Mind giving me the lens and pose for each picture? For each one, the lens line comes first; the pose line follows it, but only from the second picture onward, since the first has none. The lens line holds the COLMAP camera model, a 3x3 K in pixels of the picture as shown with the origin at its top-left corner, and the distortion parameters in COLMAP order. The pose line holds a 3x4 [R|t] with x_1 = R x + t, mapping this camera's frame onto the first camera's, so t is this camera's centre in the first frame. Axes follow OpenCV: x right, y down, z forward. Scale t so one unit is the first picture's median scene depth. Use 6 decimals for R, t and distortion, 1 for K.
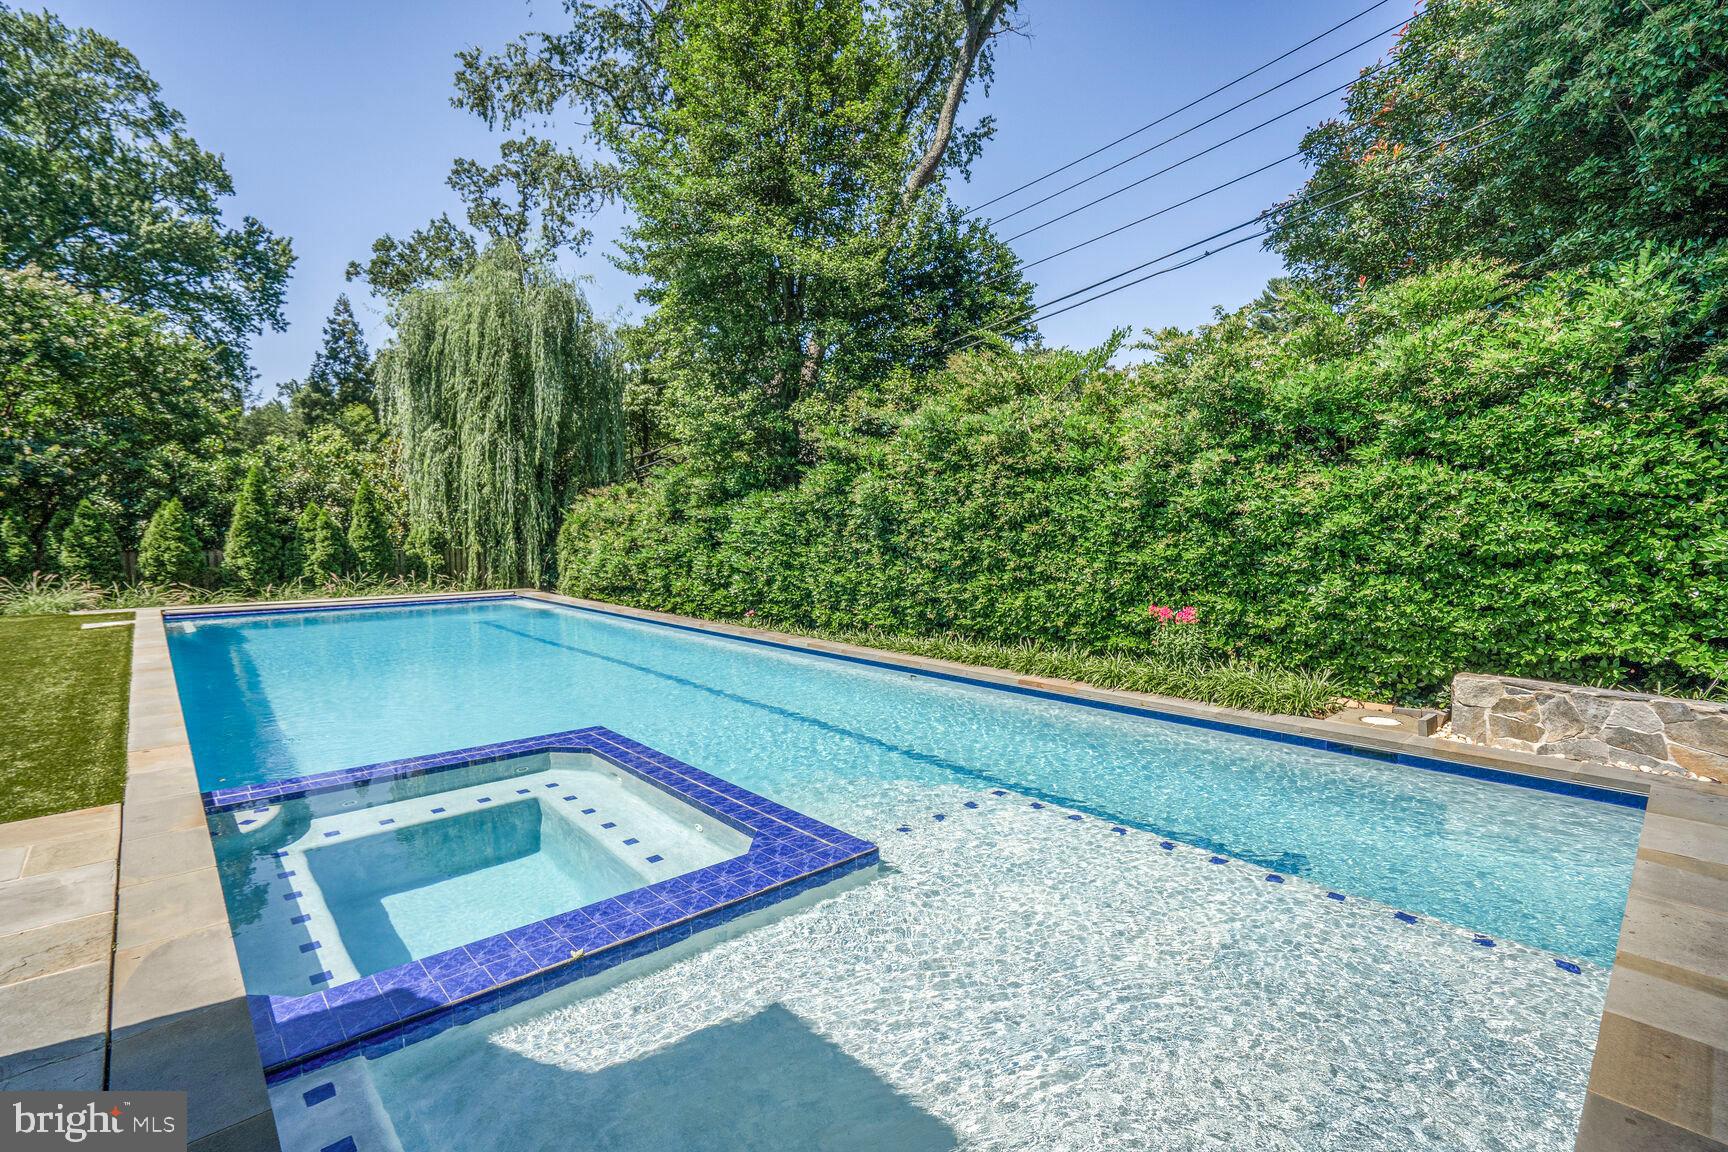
lens RADIAL K [[794.6, 0, 872.9], [0, 794.6, 561.2], [0, 0, 1]] dist [-0.005879, 0.002165]
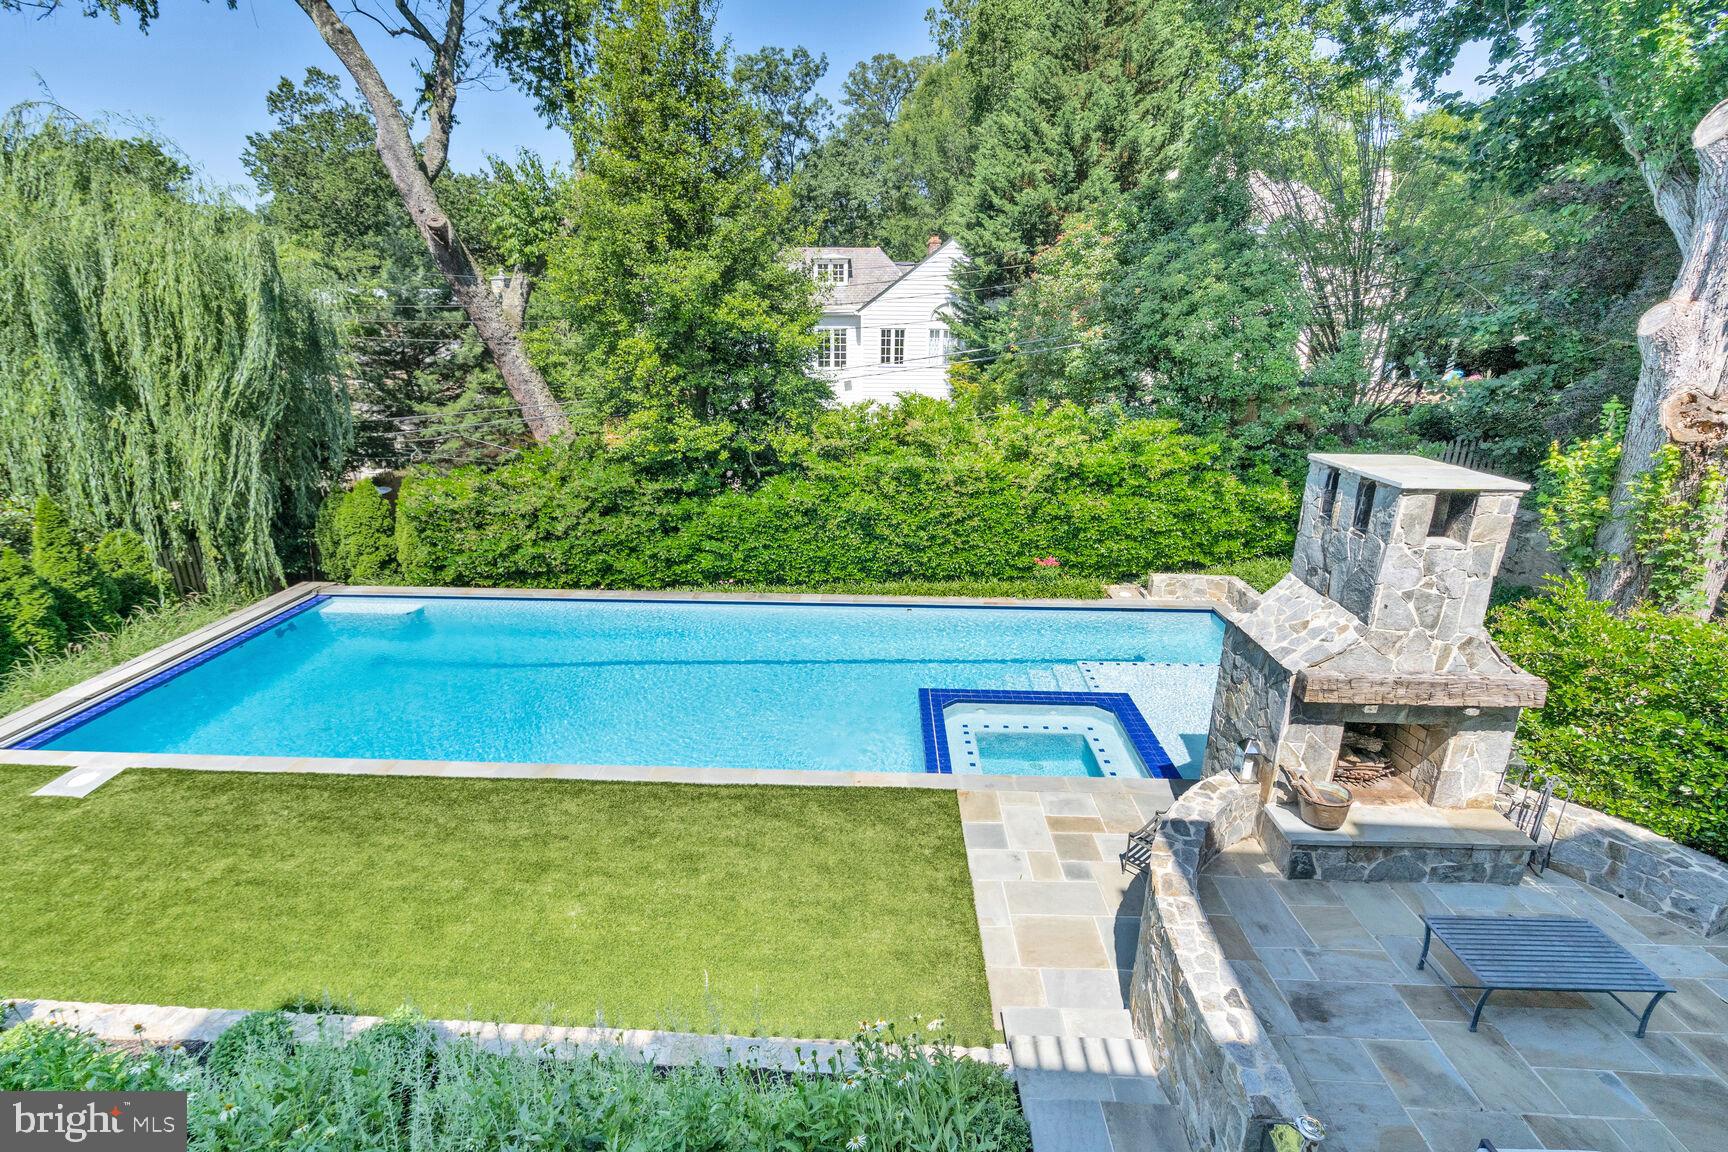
lens RADIAL K [[794.6, 0, 863.7], [0, 794.6, 585.3], [0, 0, 1]] dist [-0.005879, 0.002165]
pose [[0.694386, -0.230212, 0.681785, -0.707105], [0.020345, 0.953348, 0.301187, -0.257513], [-0.719315, -0.195269, 0.666675, -0.064180]]
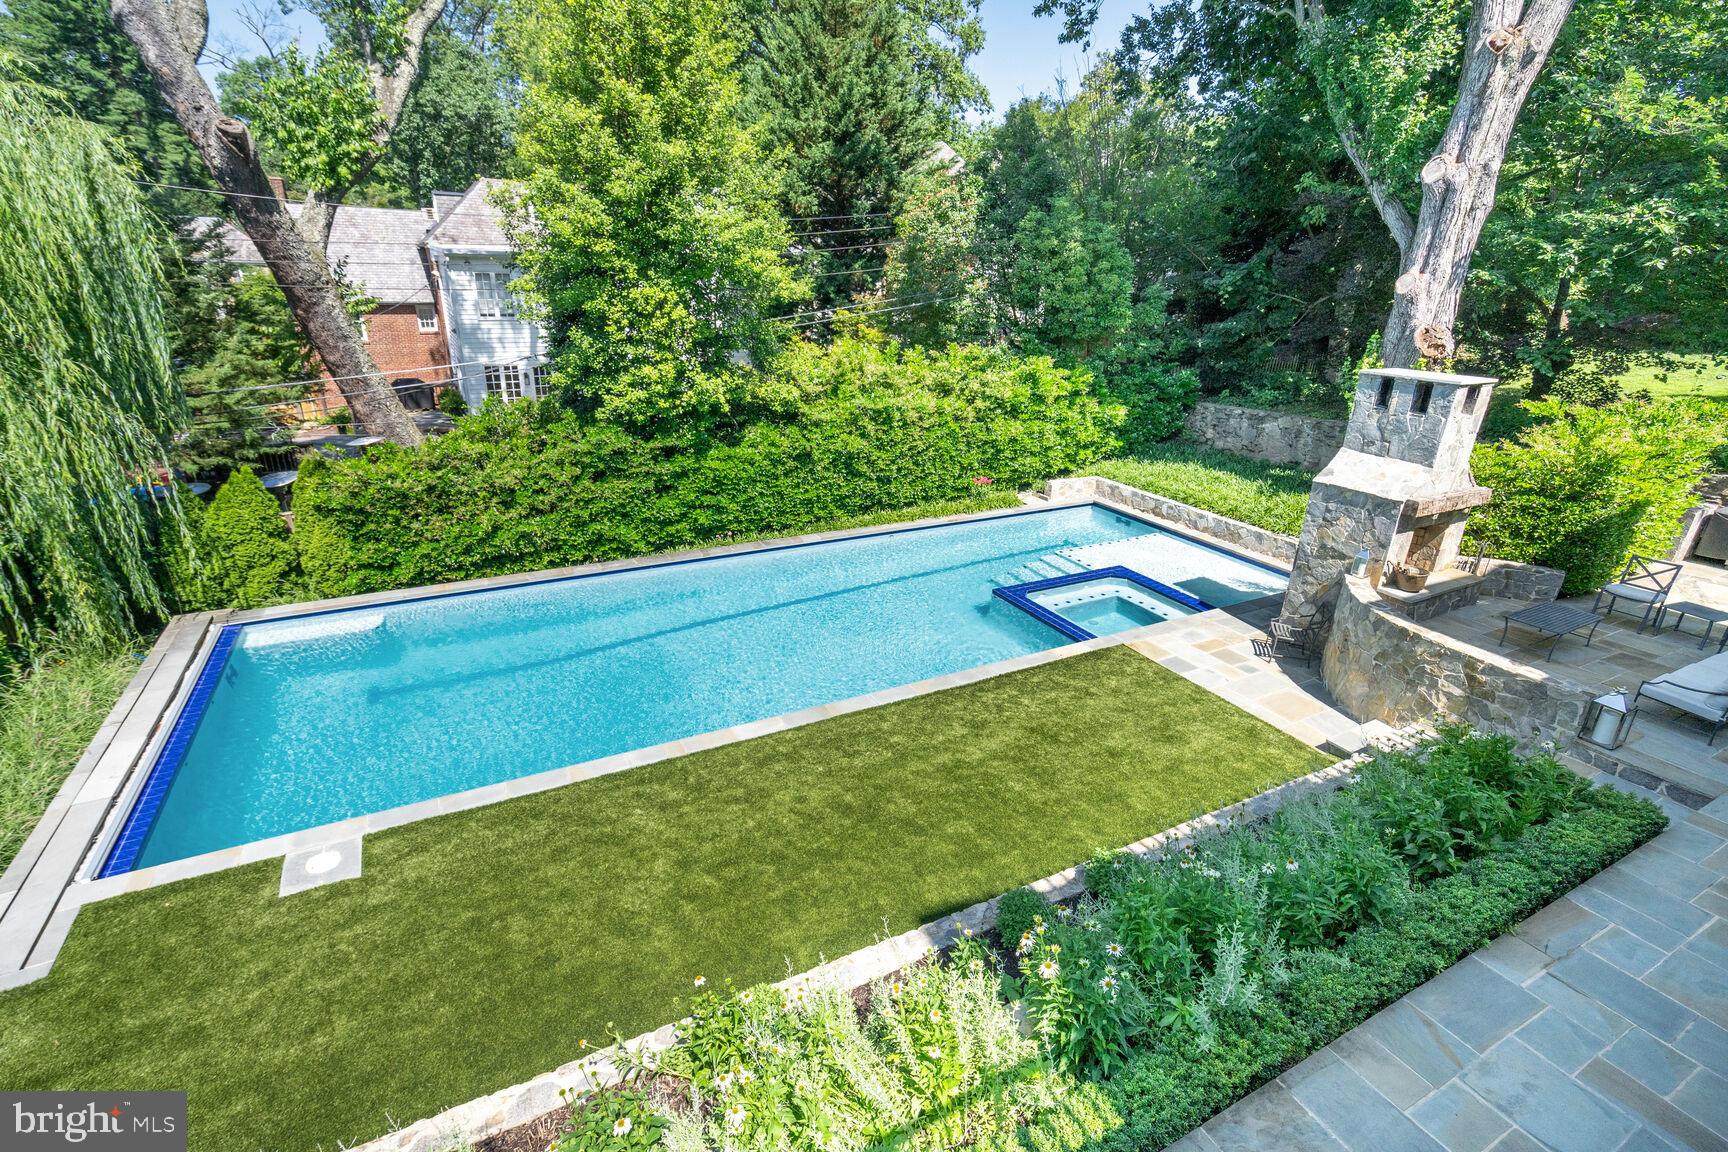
lens RADIAL K [[794.6, 0, 879.6], [0, 794.6, 577.7], [0, 0, 1]] dist [-0.005879, 0.002165]
pose [[0.235097, -0.350123, 0.906721, -1.037760], [0.004194, 0.933224, 0.359270, -0.272665], [-0.971963, -0.080660, 0.220866, 0.331500]]
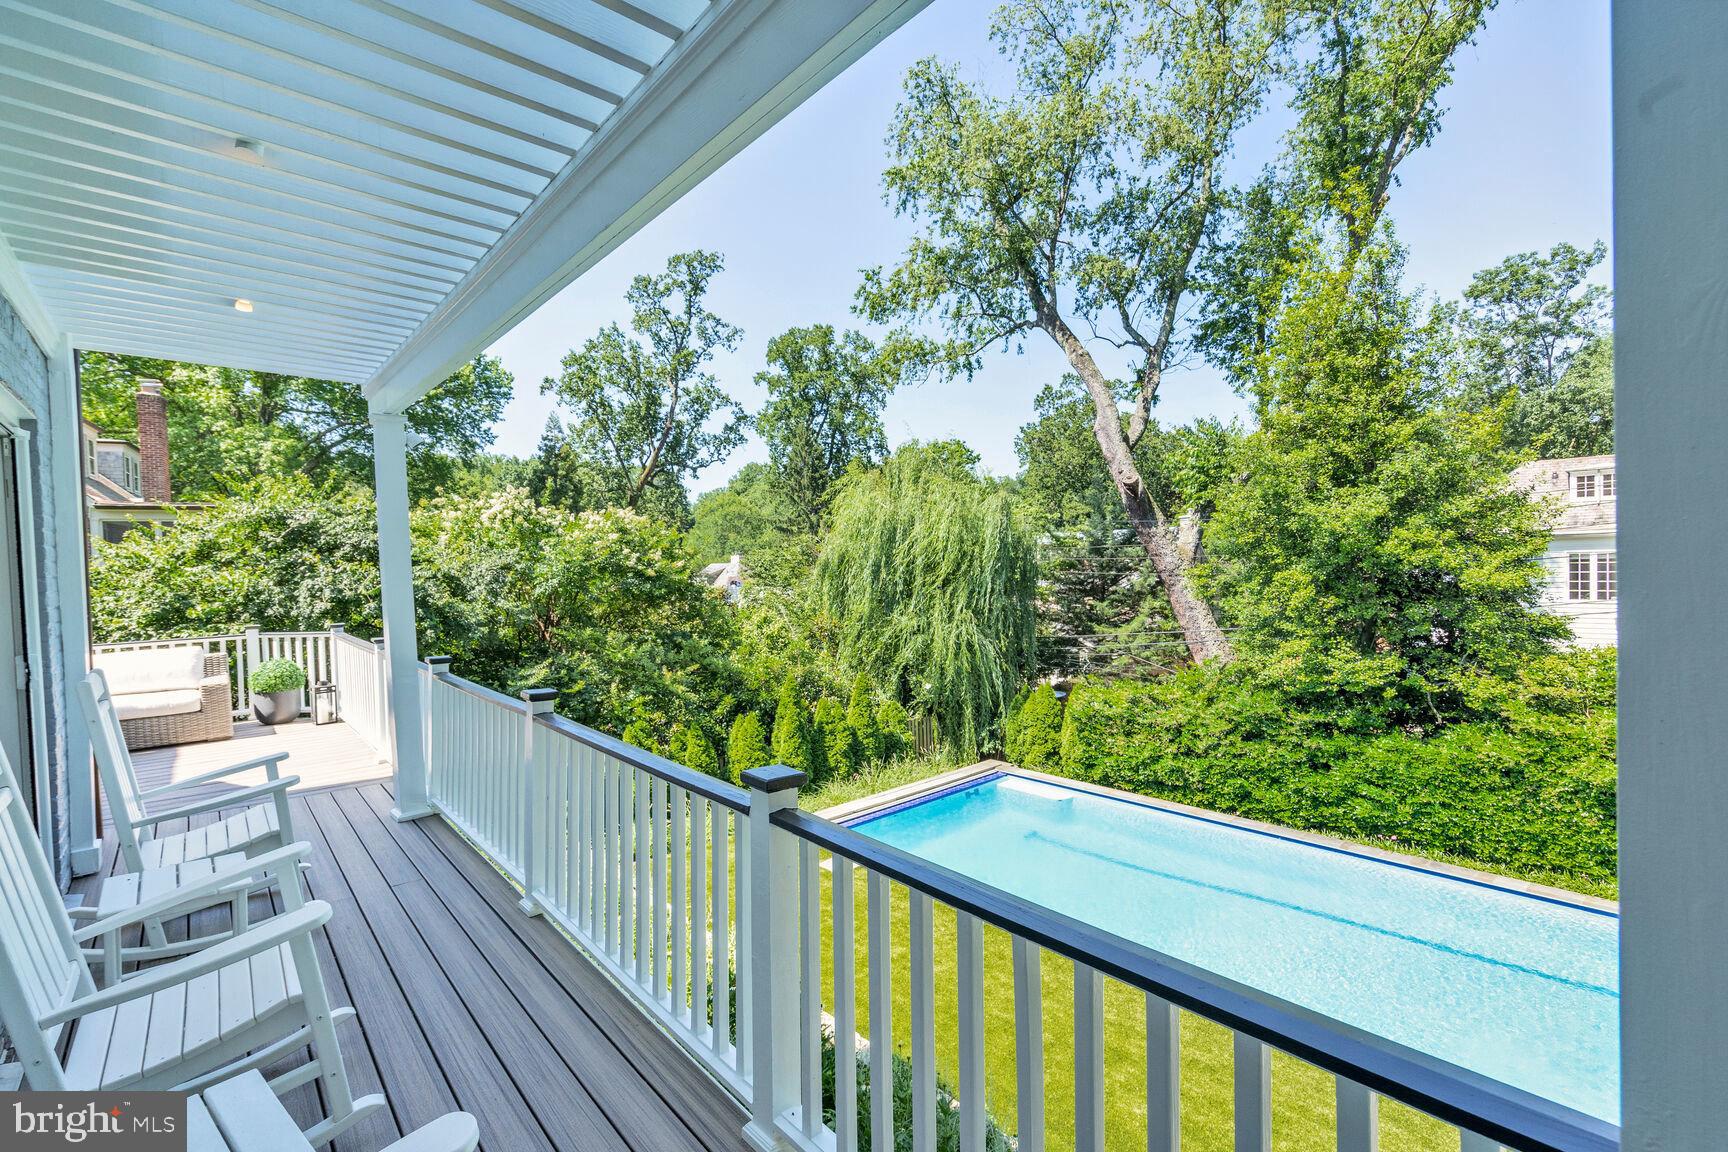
lens RADIAL K [[794.6, 0, 840.7], [0, 794.6, 574.8], [0, 0, 1]] dist [-0.005879, 0.002165]
pose [[0.998985, -0.033786, -0.029786, -0.705962], [0.033530, 0.999397, -0.009033, -0.263543], [0.030073, 0.008025, 0.999515, -0.163364]]
